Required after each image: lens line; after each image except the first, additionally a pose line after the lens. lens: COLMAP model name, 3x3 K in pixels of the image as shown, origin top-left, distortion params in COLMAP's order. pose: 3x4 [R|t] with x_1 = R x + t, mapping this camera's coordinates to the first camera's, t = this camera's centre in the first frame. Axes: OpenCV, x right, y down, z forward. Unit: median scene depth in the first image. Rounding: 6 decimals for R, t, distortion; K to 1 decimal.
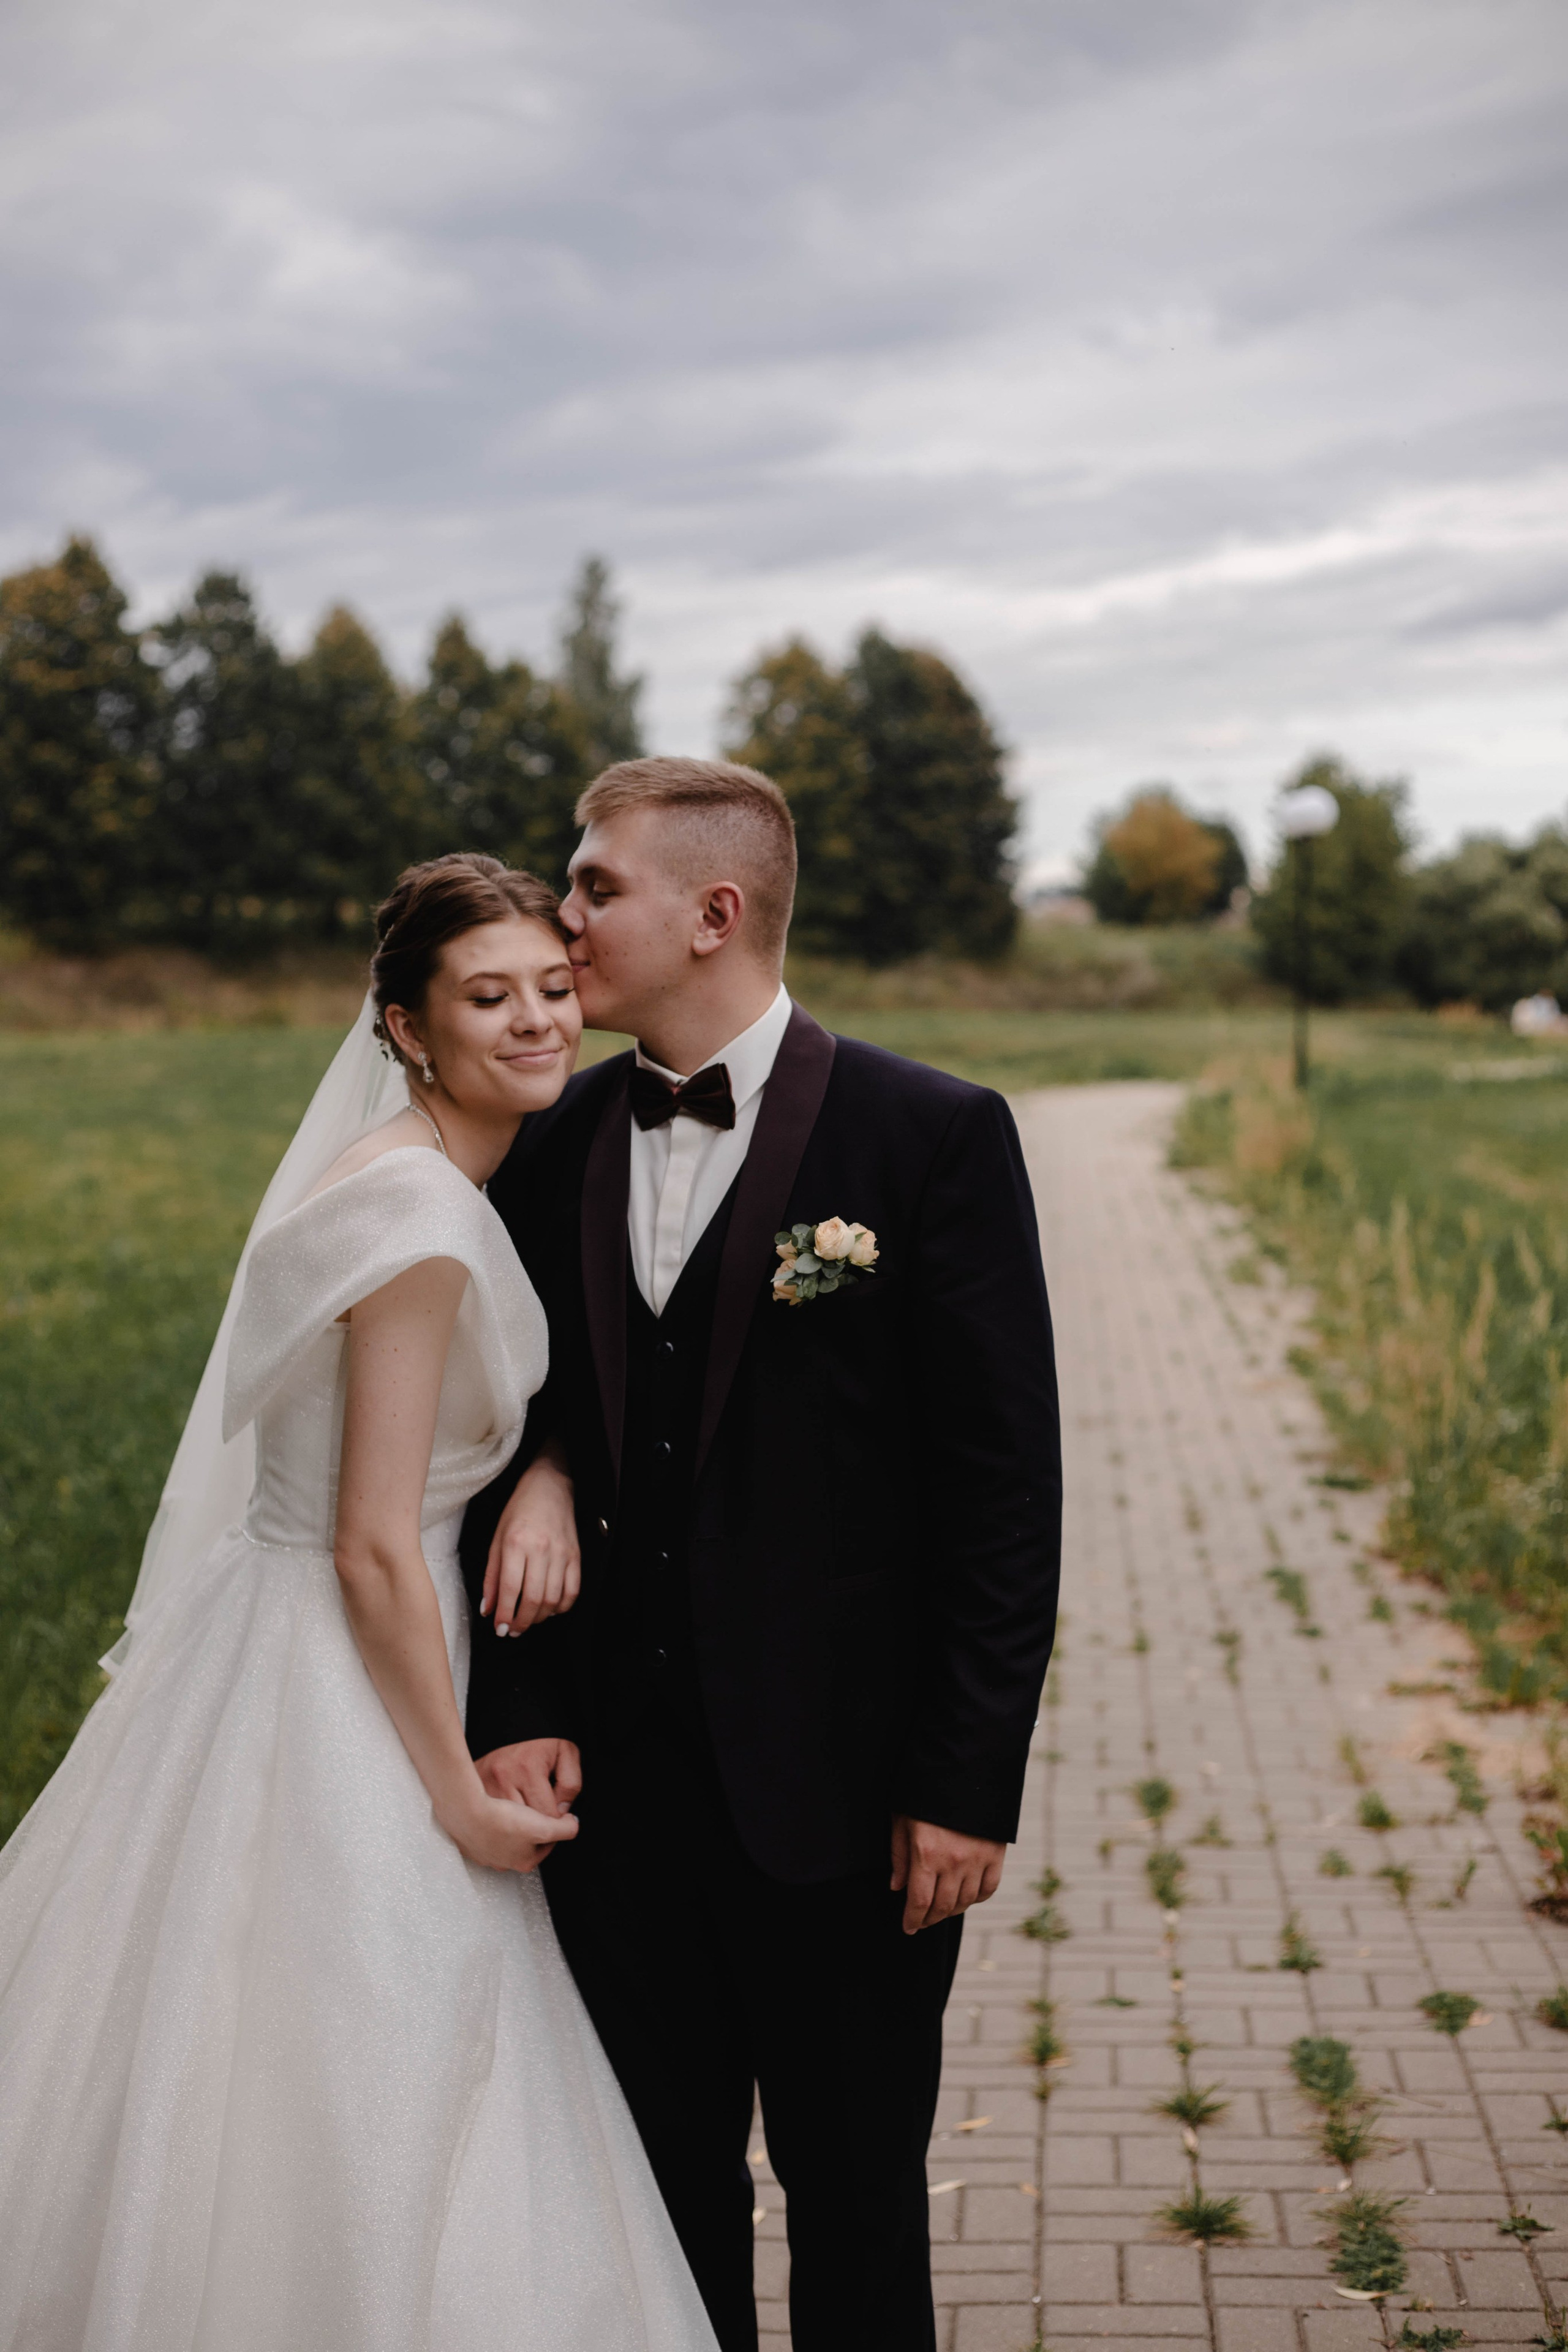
lens RADIAL K [[3320.8, 0, 784.0], [0, 3320.8, 1176.0], [0, 0, 1]] dist [-0.183824, 0.016651]
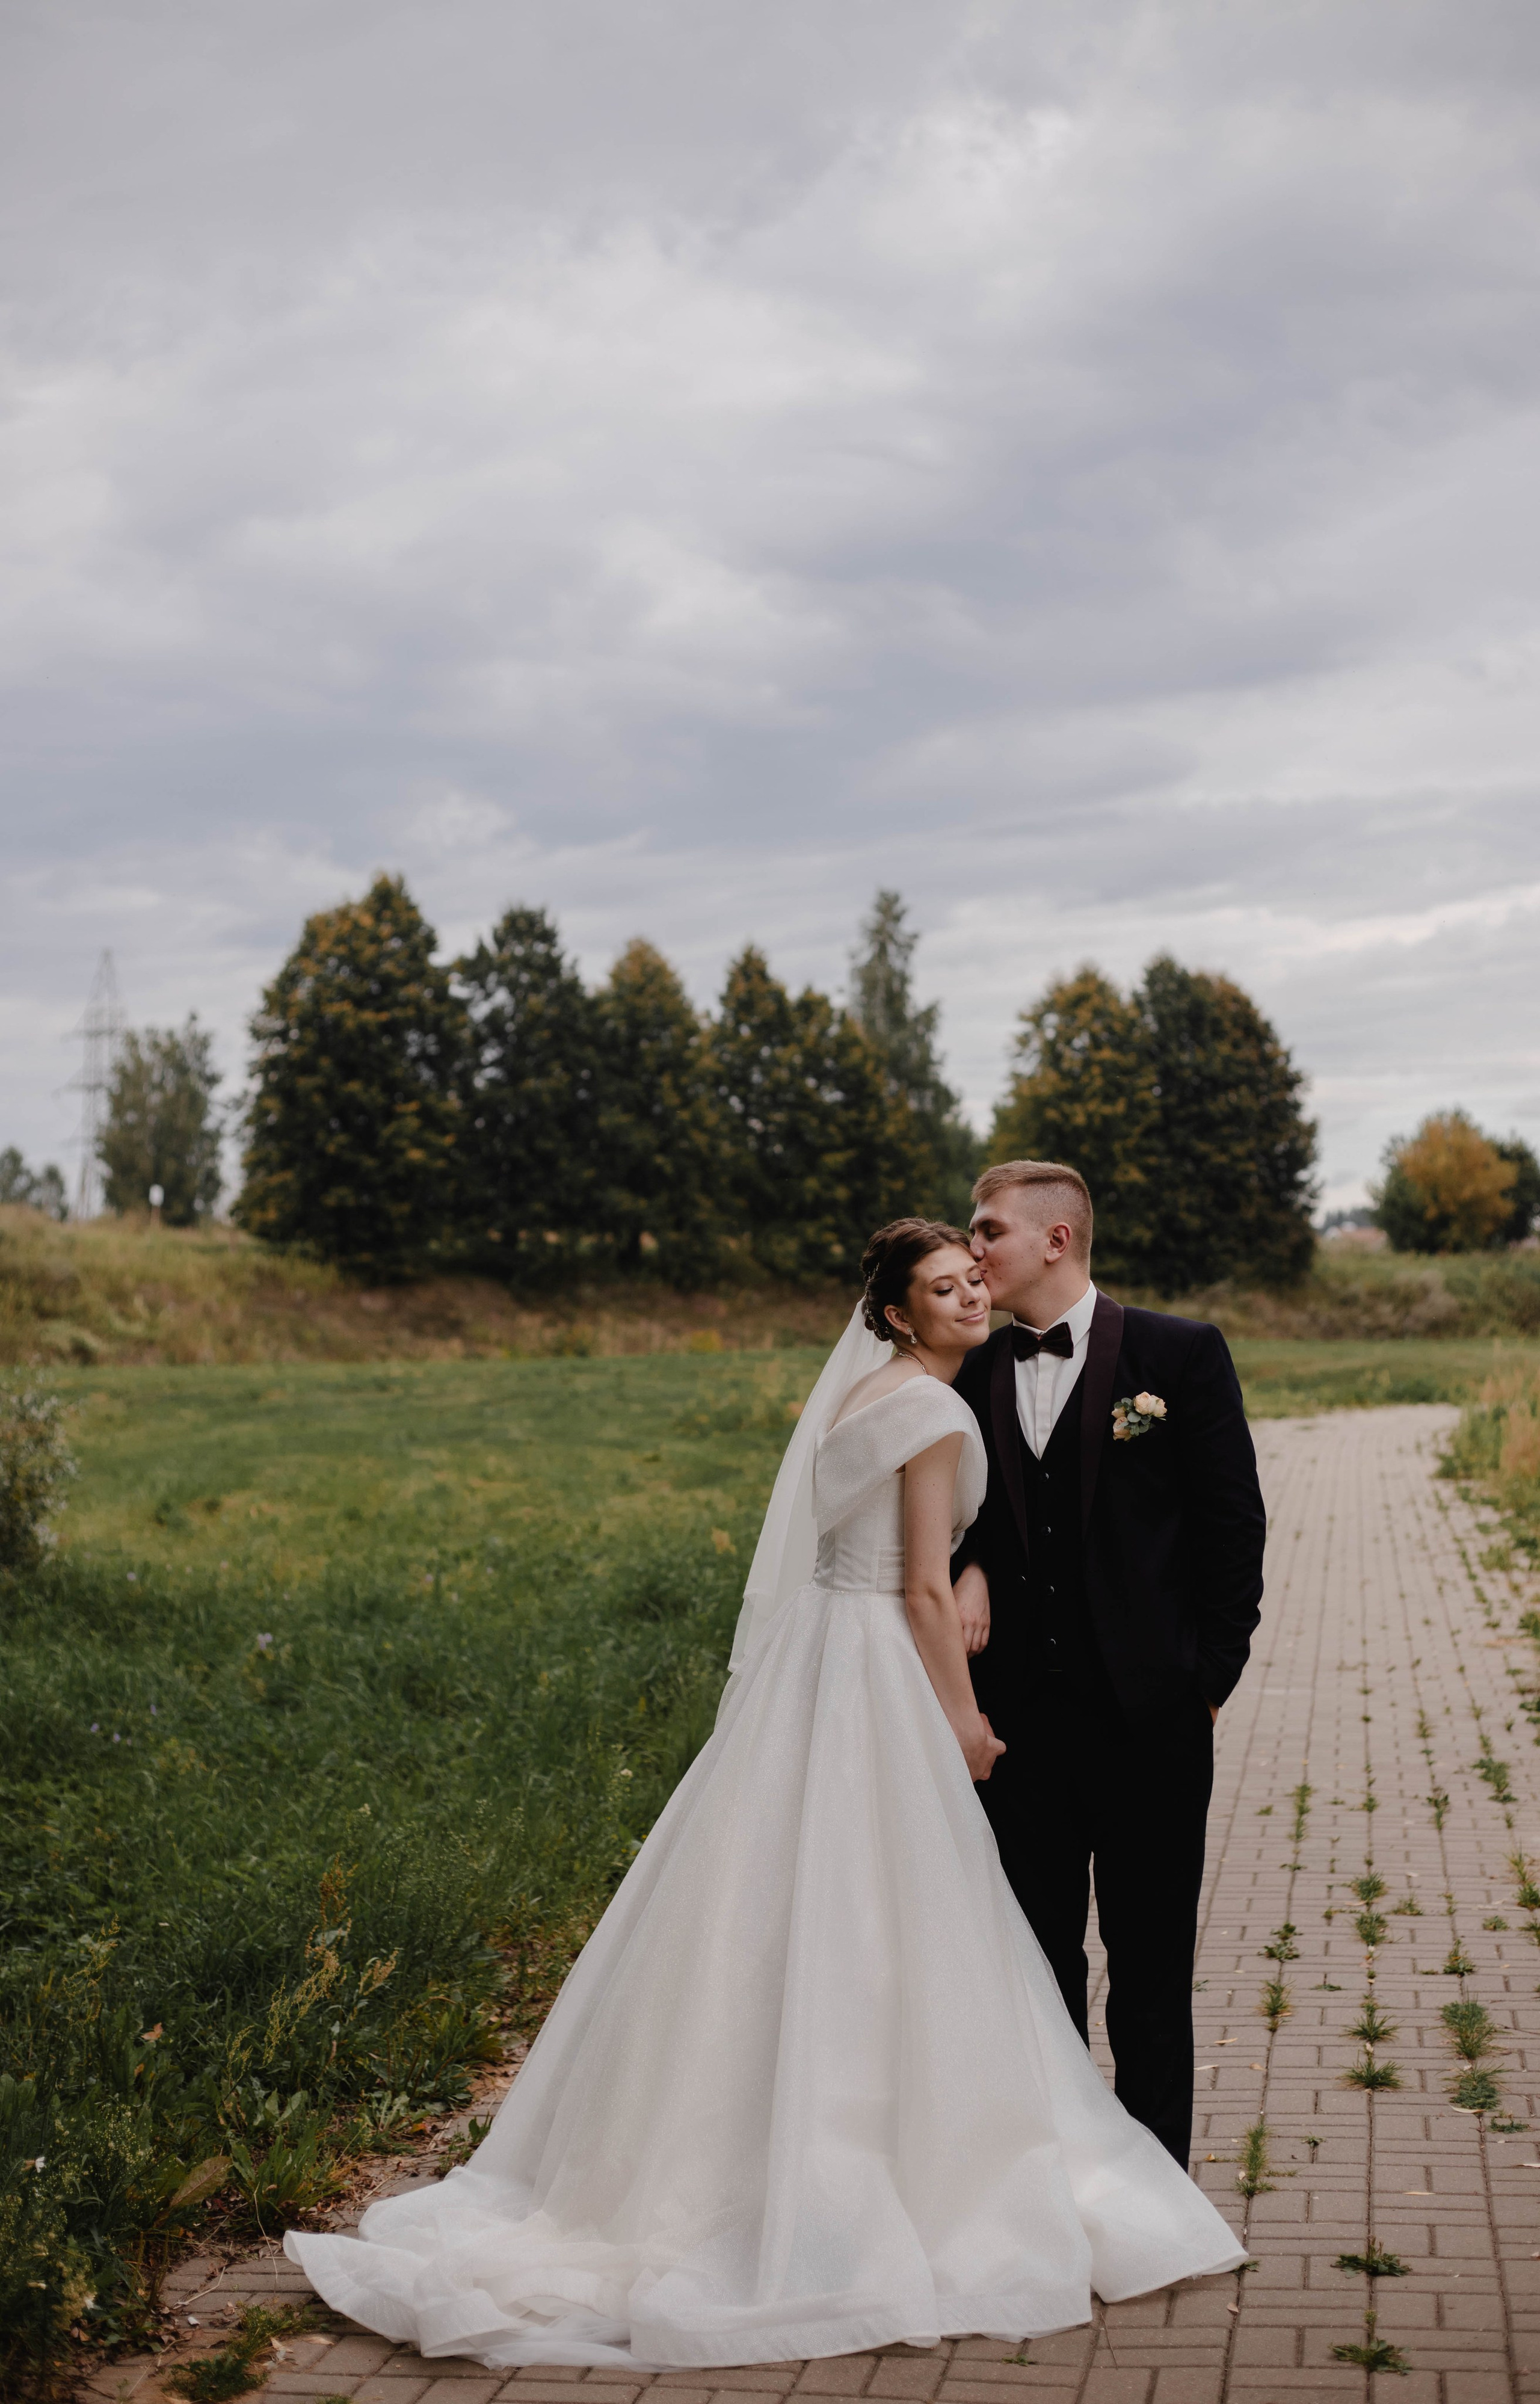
lens RADIAL K [[3827.1, 0, 770.0], [0, 3827.1, 1202.0], [0, 0, 1]] dist [-0.180449, -0.032102]
pose [[0.996928, -0.006939, -0.078020, -0.002824], [-0.000058, 0.996002, -0.089328, 0.013539], [0.078328, 0.089058, 0.992942, -0.174052]]
